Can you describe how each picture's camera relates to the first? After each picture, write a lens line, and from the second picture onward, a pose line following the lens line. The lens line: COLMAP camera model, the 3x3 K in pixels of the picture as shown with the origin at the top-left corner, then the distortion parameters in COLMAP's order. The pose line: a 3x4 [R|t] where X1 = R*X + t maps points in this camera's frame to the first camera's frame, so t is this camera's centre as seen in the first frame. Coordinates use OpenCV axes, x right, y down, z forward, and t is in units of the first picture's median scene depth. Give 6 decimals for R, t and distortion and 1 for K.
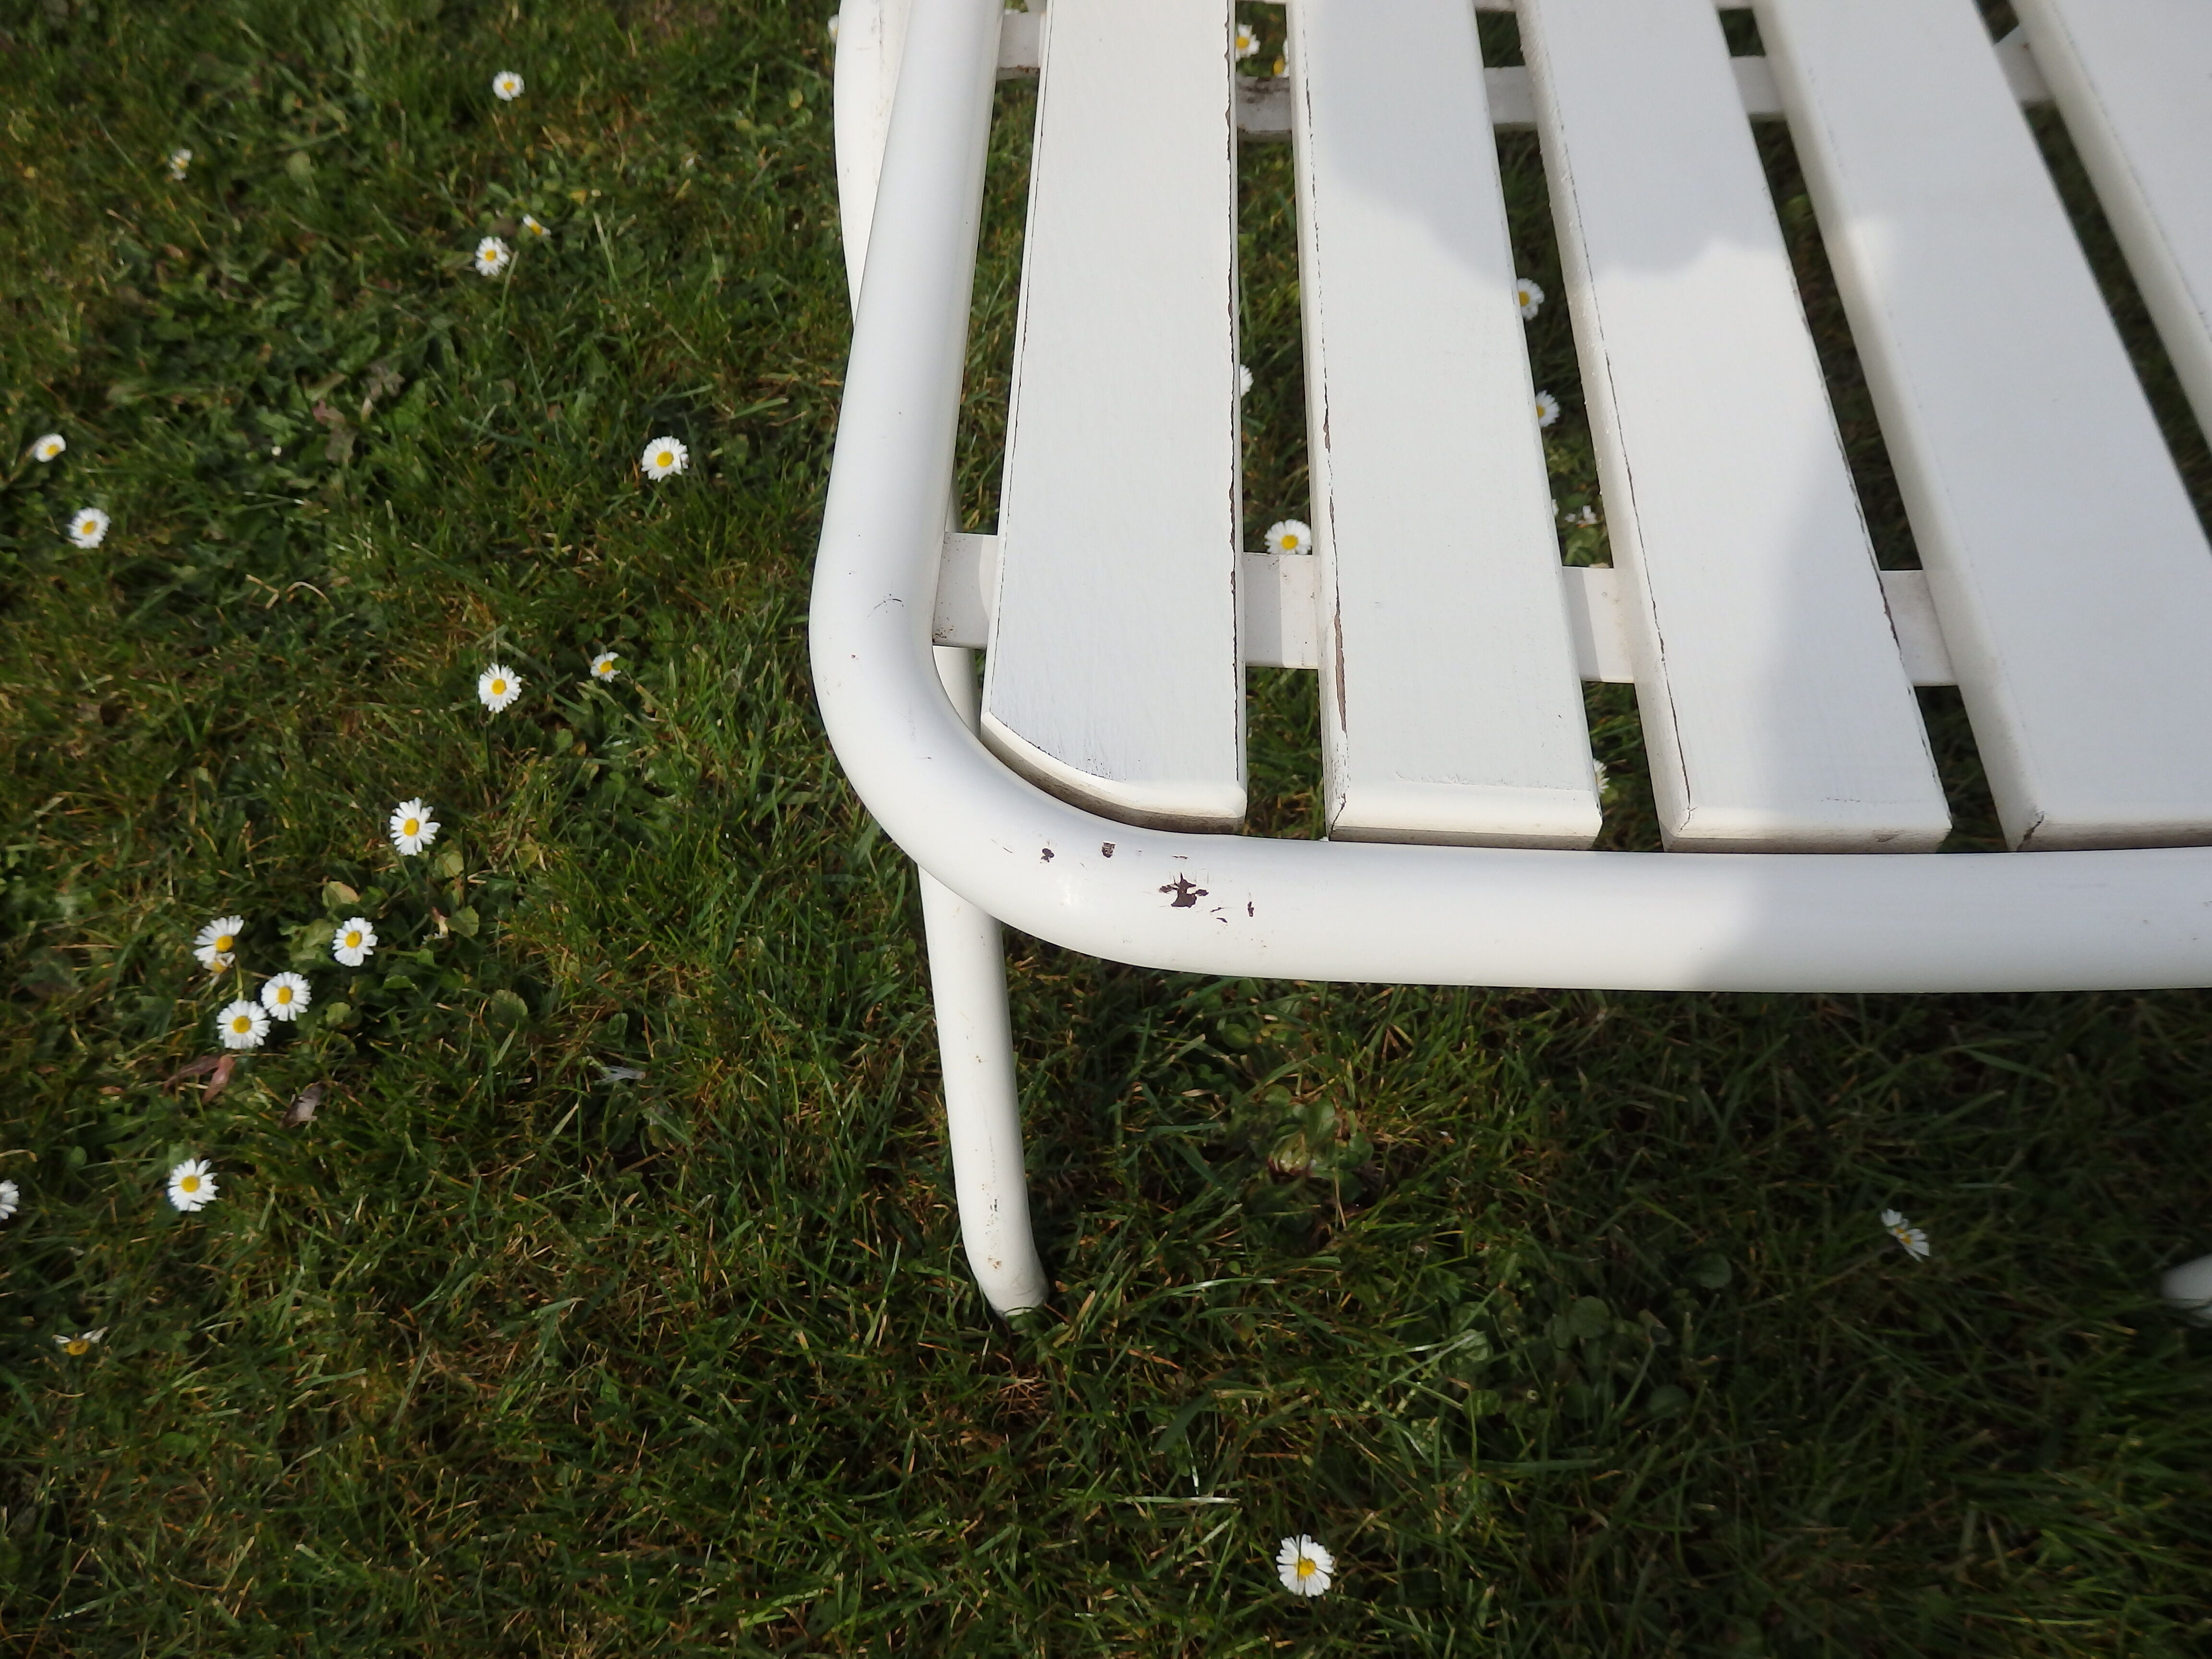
lens RADIAL K [[1709.4, 0, 1107.5], [0, 1709.4, 835.6], [0, 0, 1]] dist [-0.004438, 0.012770]
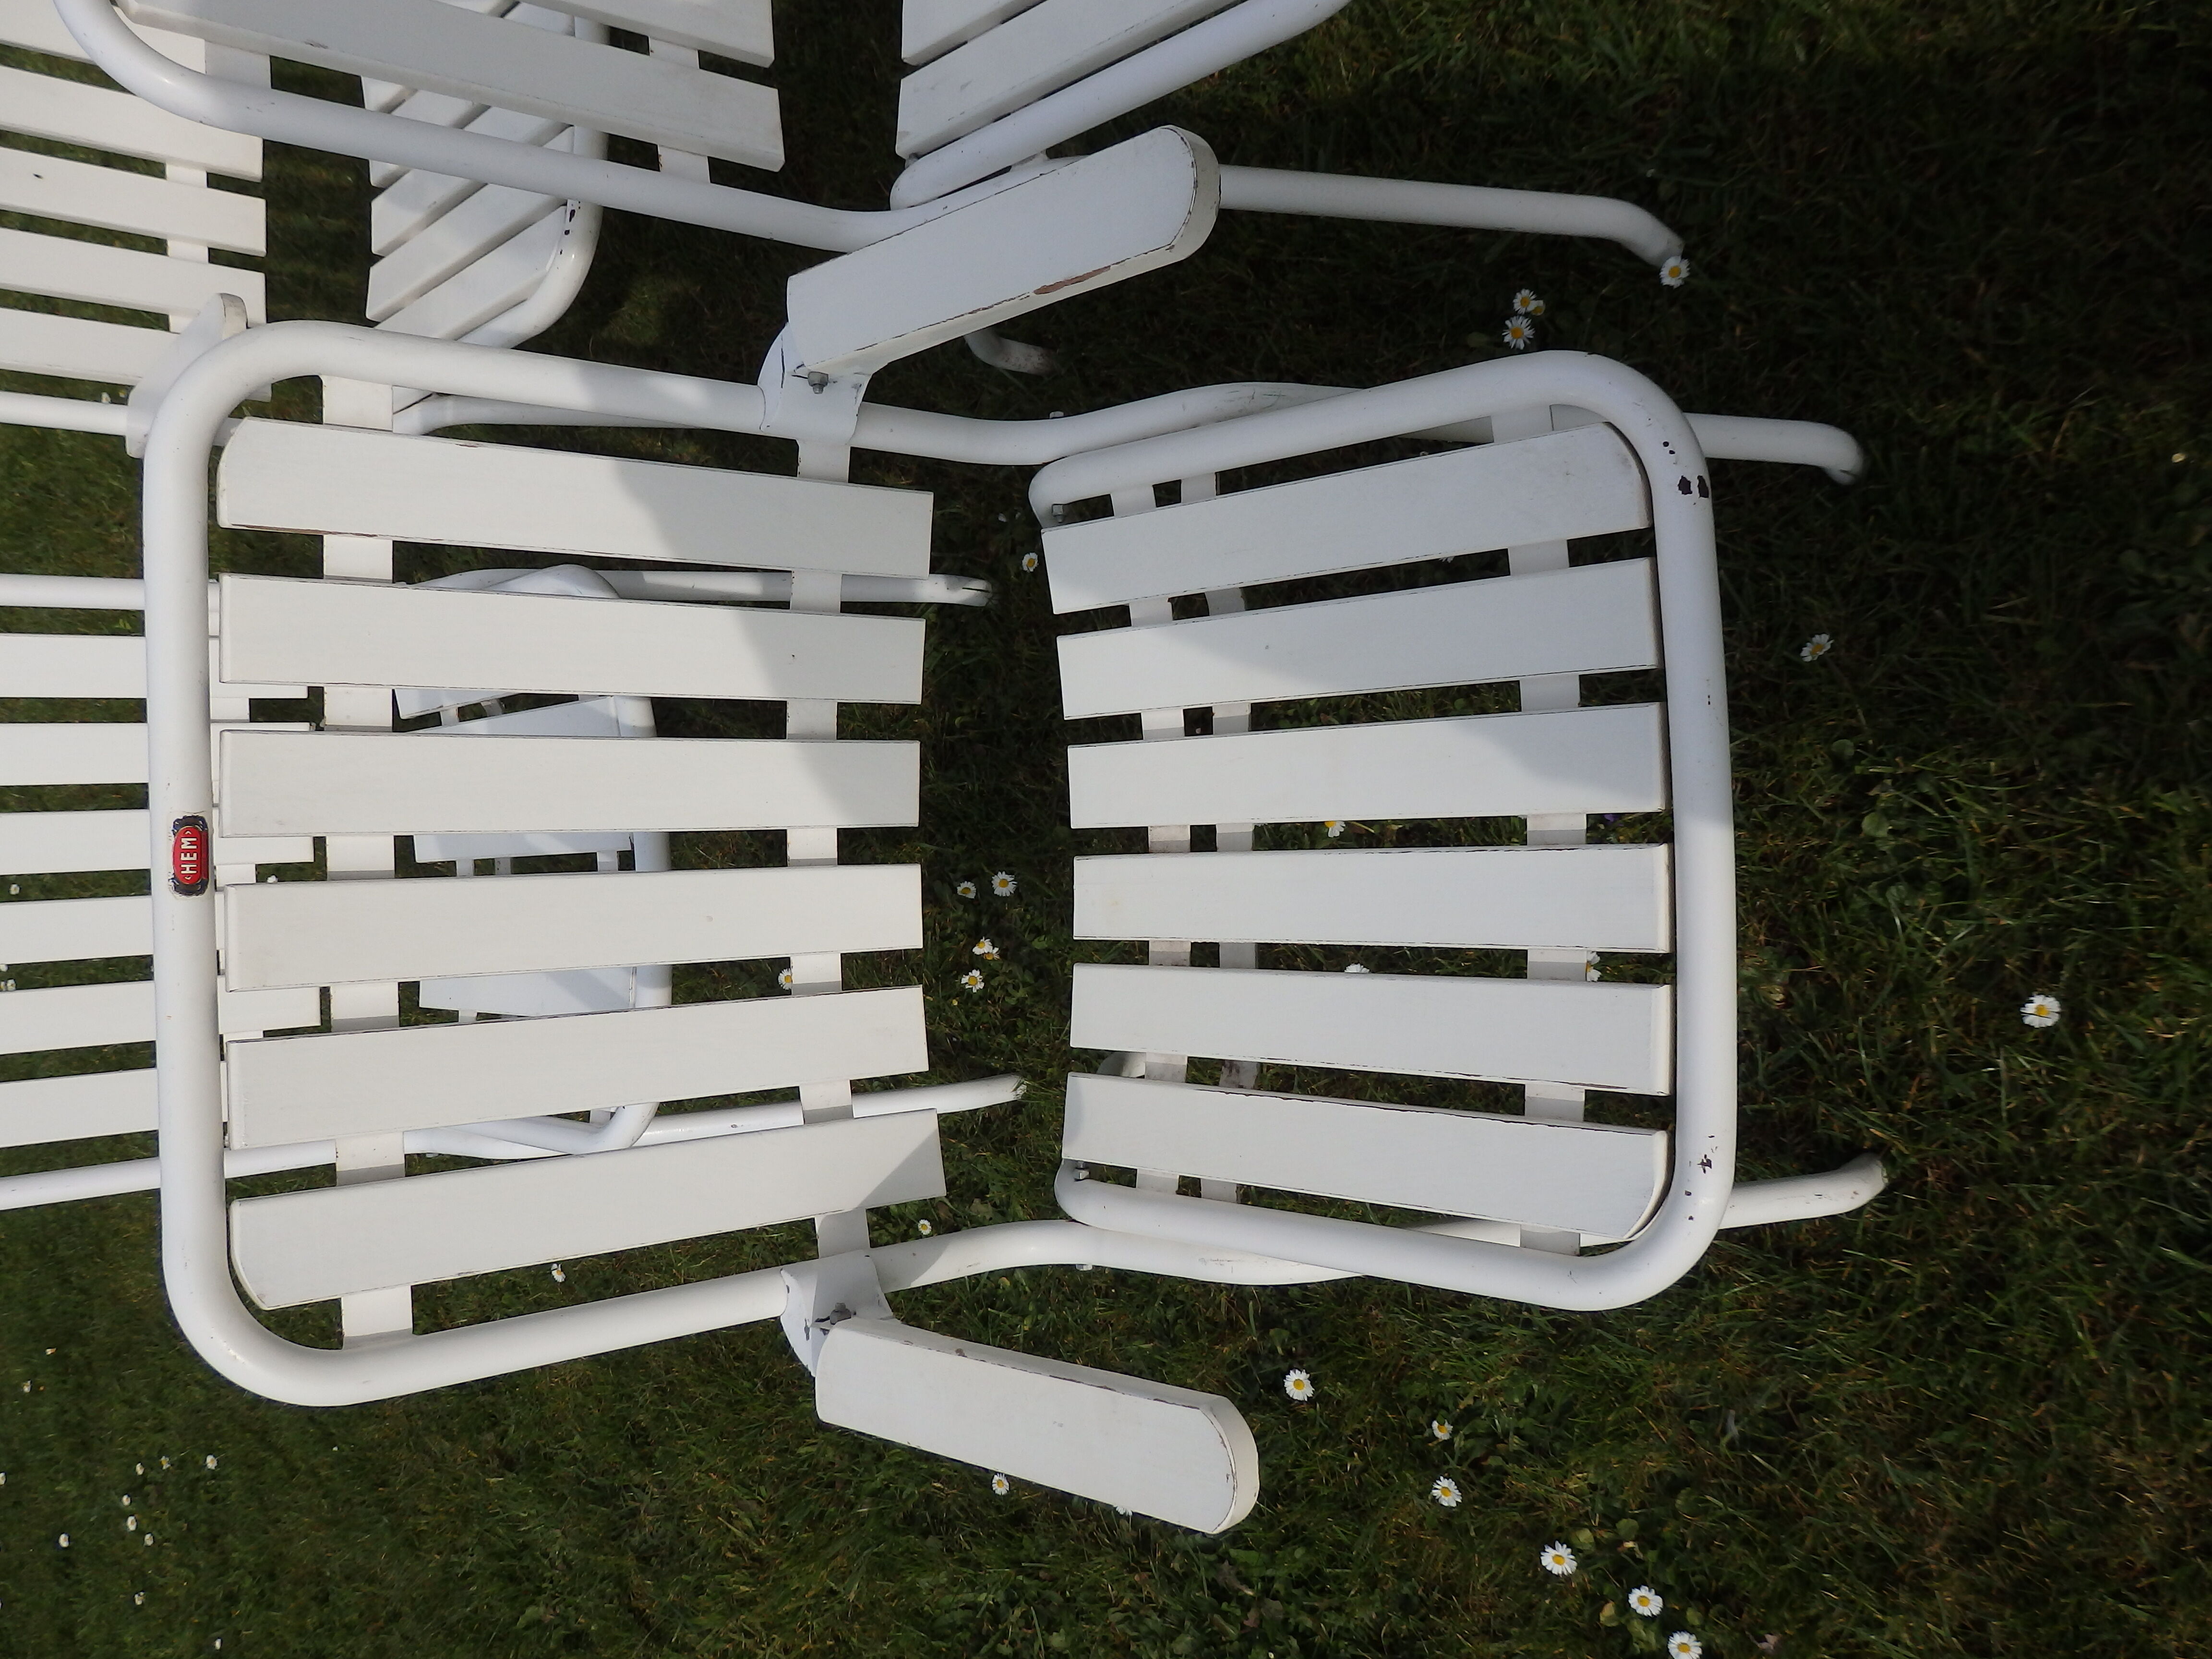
lens RADIAL K [[1709.4, 0, 1105.1], [0, 1709.4, 834.1], [0, 0, 1]] dist [-0.004438, 0.012770]
pose [[-0.004553, -0.997384, 0.072144, 0.155084], [0.988616, -0.015340, -0.149679, -0.200704], [0.150394, 0.070641, 0.986099, -0.716147]]
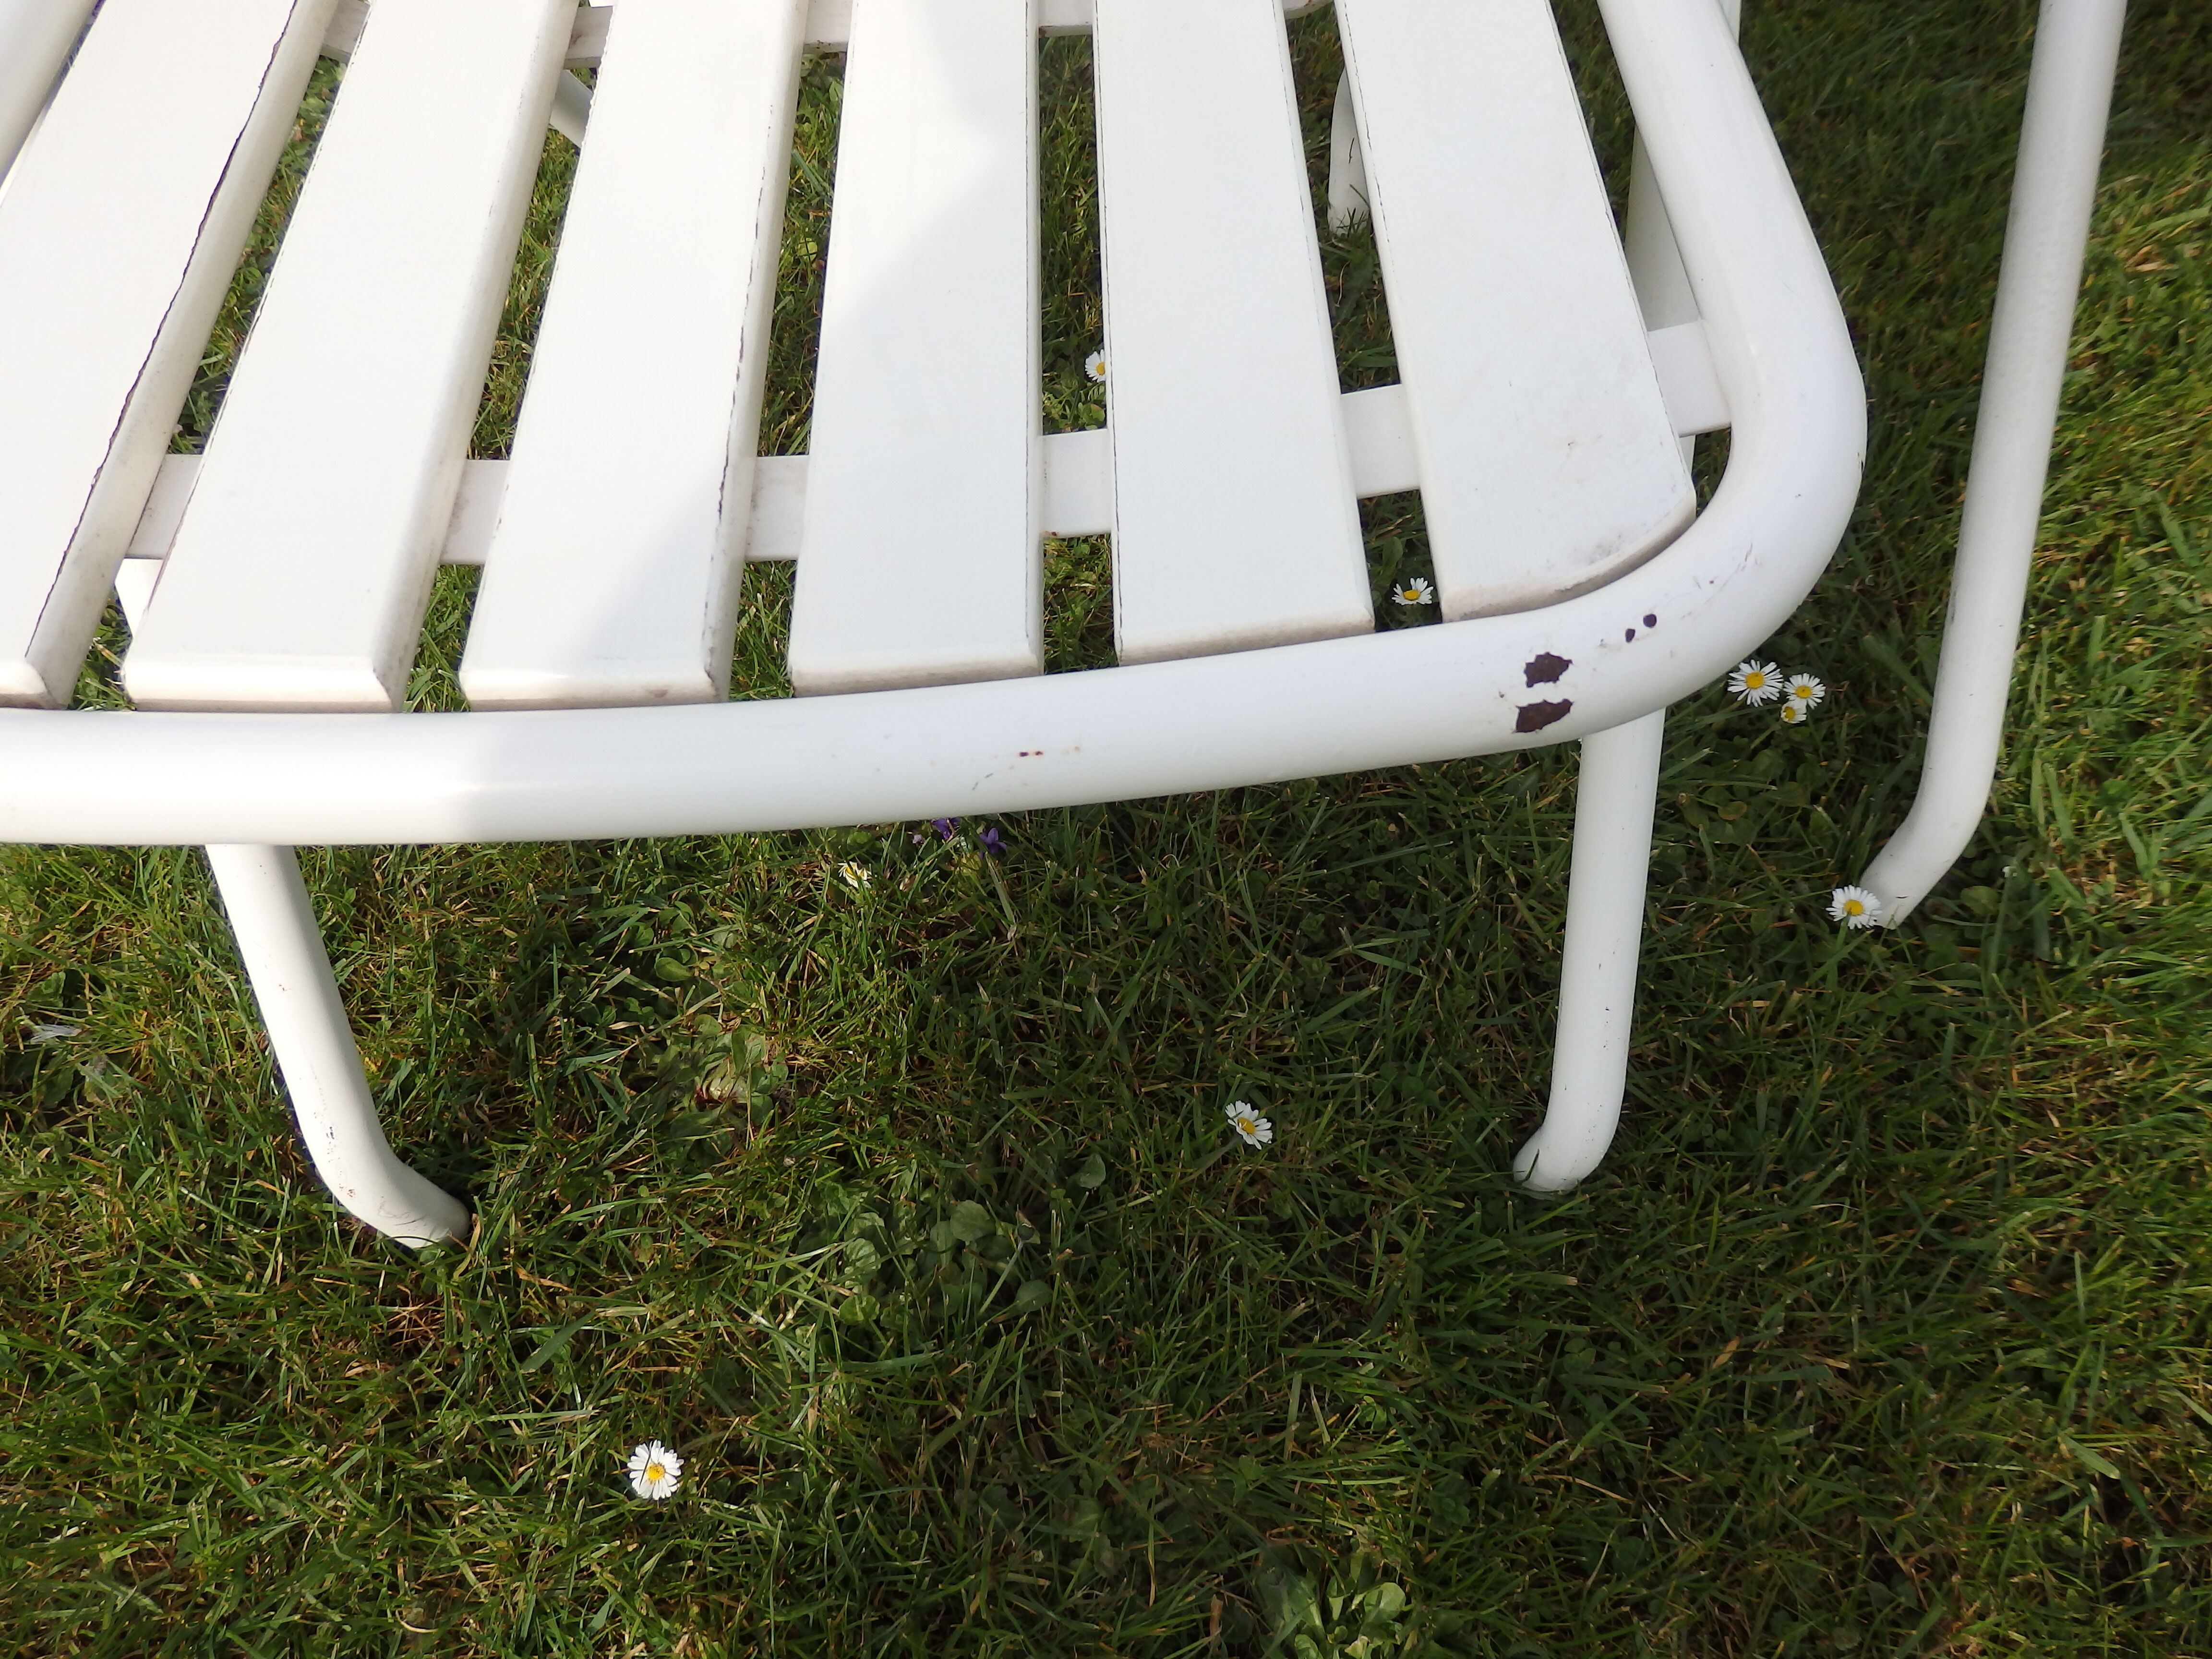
lens RADIAL K [[1709.4, 0, 1100.2], [0, 1709.4, 820.7], [0, 0, 1]] dist [-0.004438, 0.012770]
pose [[0.998215, -0.037443, 0.046532, 0.315718], [0.037582, 0.999291, -0.002118, 0.044186], [-0.046419, 0.003863, 0.998915, -0.037395]]
